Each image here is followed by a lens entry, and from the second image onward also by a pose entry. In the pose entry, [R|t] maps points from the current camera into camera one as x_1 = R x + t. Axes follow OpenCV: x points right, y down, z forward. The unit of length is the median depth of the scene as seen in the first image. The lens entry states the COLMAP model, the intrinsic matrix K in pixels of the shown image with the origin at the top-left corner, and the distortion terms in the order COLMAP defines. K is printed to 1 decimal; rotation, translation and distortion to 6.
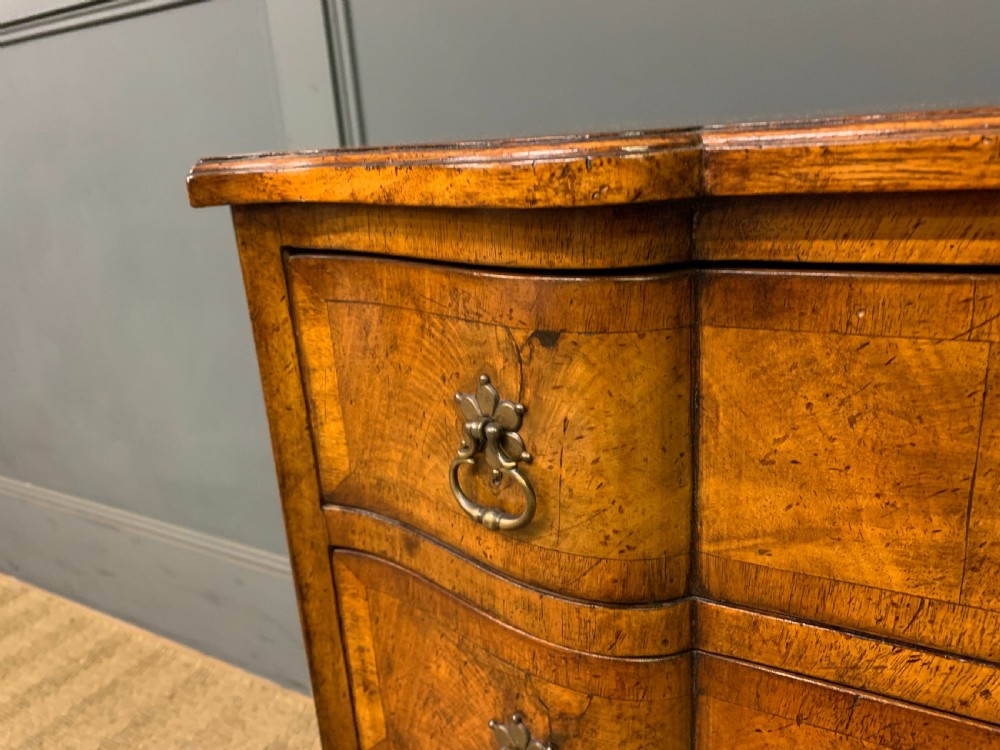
lens RADIAL K [[752.7, 0, 511.1], [0, 752.7, 371.8], [0, 0, 1]] dist [0.046540, -0.050911]
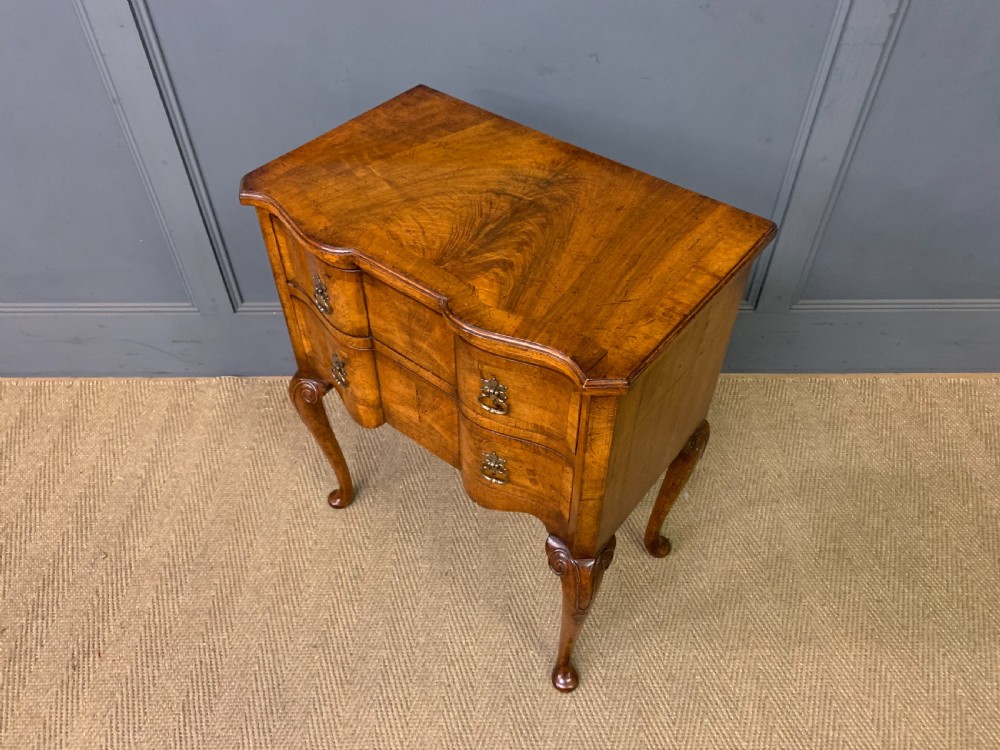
lens RADIAL K [[740.8, 0, 502.7], [0, 740.8, 356.9], [0, 0, 1]] dist [0.003477, 0.002853]
pose [[0.866860, -0.301566, 0.397003, -1.195991], [0.084668, 0.873795, 0.478866, -1.341875], [-0.491309, -0.381497, 0.782991, -2.468251]]
